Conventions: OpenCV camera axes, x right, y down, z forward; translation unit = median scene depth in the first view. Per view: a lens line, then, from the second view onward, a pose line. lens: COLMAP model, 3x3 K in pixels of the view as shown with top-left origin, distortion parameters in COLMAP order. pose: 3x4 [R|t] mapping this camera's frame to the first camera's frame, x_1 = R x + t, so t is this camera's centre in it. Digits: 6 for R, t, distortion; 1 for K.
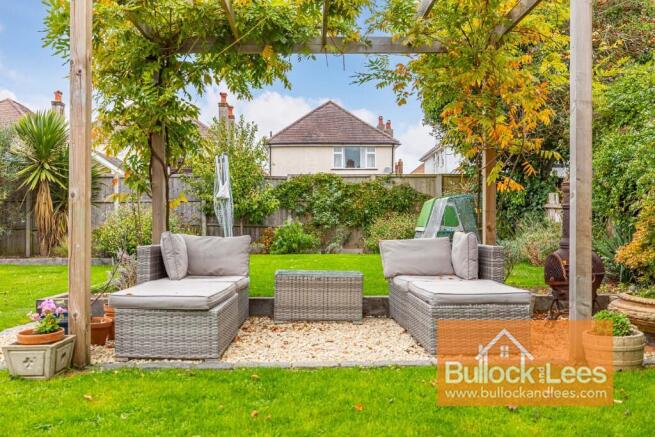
lens RADIAL K [[622.6, 0, 314.5], [0, 622.6, 241.0], [0, 0, 1]] dist [0.006300, -0.001938]
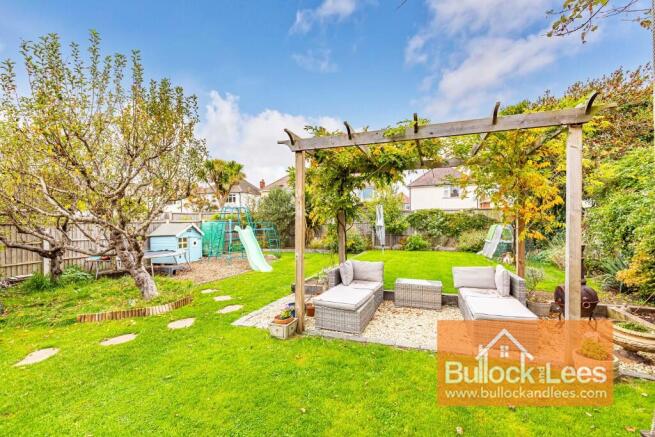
lens RADIAL K [[296.4, 0, 331.1], [0, 296.4, 218.0], [0, 0, 1]] dist [0.002192, -0.001020]
pose [[0.933759, 0.003959, -0.357882, 0.081995], [0.001221, 0.999898, 0.014247, -0.162570], [0.357901, -0.013740, 0.933658, 0.026923]]
